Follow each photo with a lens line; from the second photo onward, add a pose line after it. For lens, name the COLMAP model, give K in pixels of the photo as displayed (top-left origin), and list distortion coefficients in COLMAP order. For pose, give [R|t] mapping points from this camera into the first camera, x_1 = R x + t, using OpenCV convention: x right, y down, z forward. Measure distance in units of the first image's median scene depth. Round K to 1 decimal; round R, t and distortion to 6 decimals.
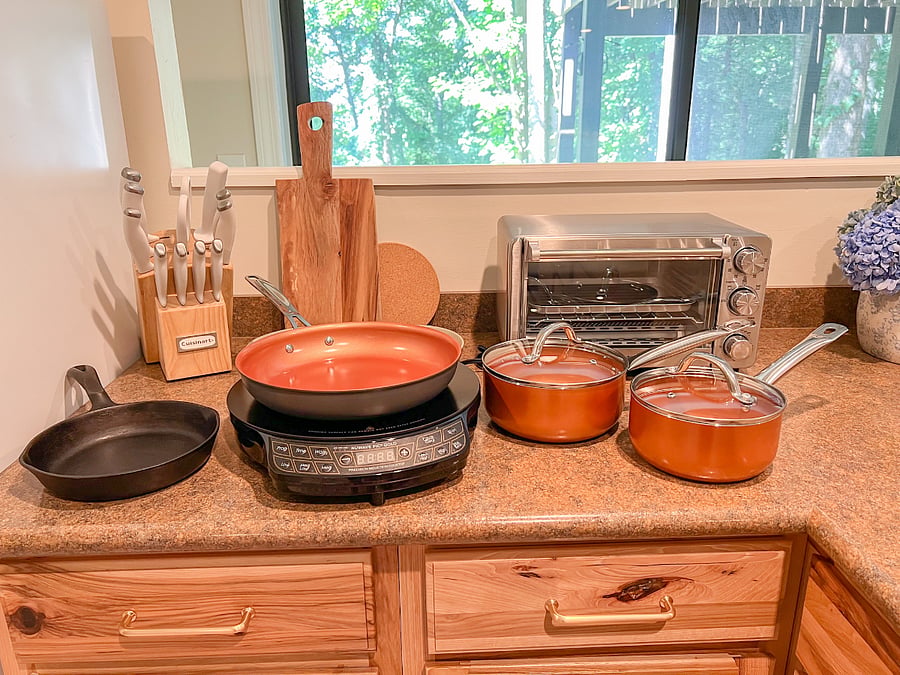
lens RADIAL K [[673.6, 0, 450.0], [0, 673.6, 337.5], [0, 0, 1]] dist [-0.003846, -0.000695]
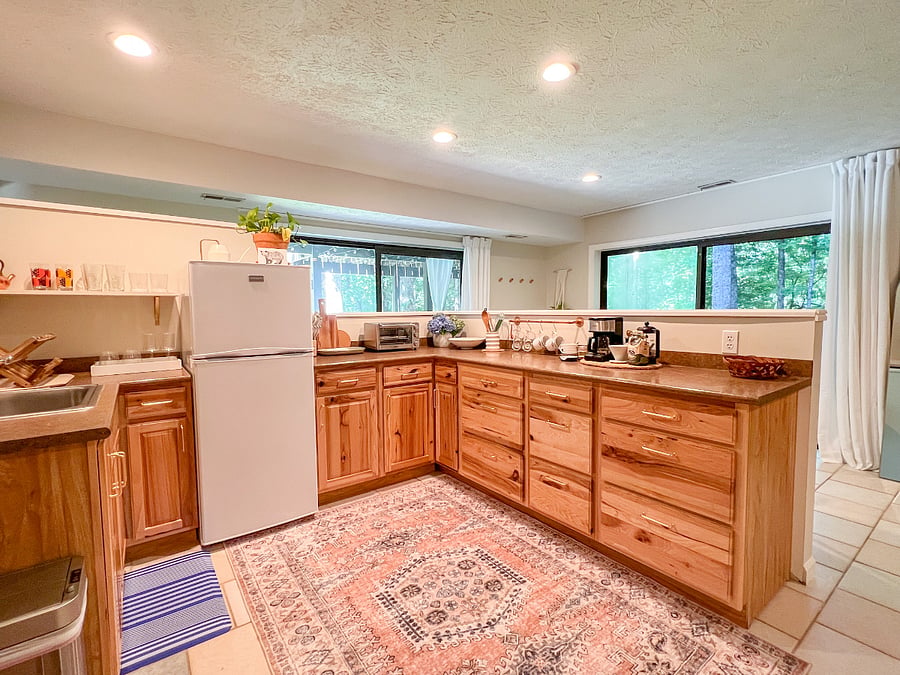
lens RADIAL K [[421.4, 0, 450.0], [0, 421.4, 337.5], [0, 0, 1]] dist [-0.000387, -0.000061]
pose [[0.823273, -0.031013, 0.566798, -1.721328], [0.164843, 0.968539, -0.186438, 0.872606], [-0.543184, 0.246922, 0.802484, -2.527621]]
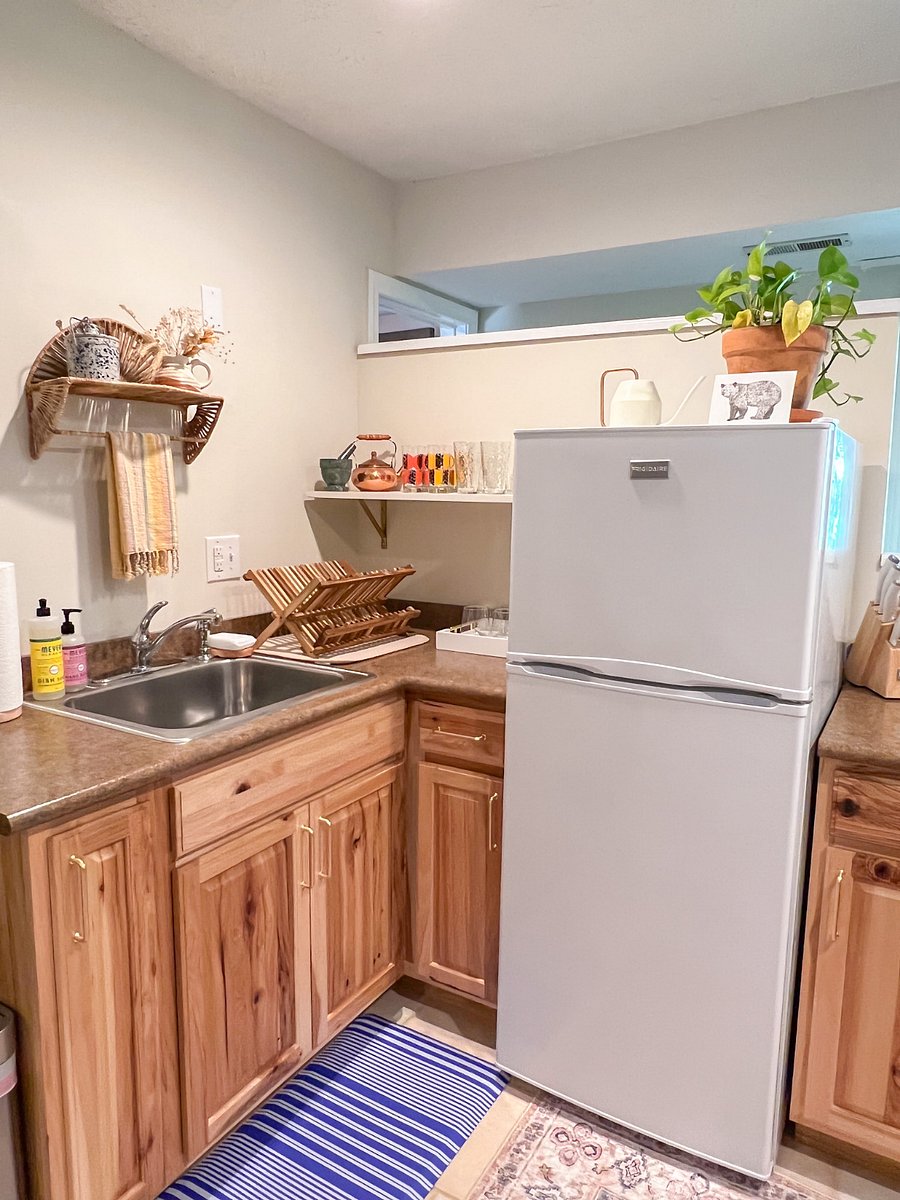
lens RADIAL K [[814.1, 0, 449.2], [0, 814.1, 617.8], [0, 0, 1]] dist [0.036685, -0.000096]
pose [[0.839026, 0.112125, -0.532413, -0.408560], [-0.182917, 0.979708, -0.081933, 0.297384], [0.512423, 0.166131, 0.842510, -1.398978]]
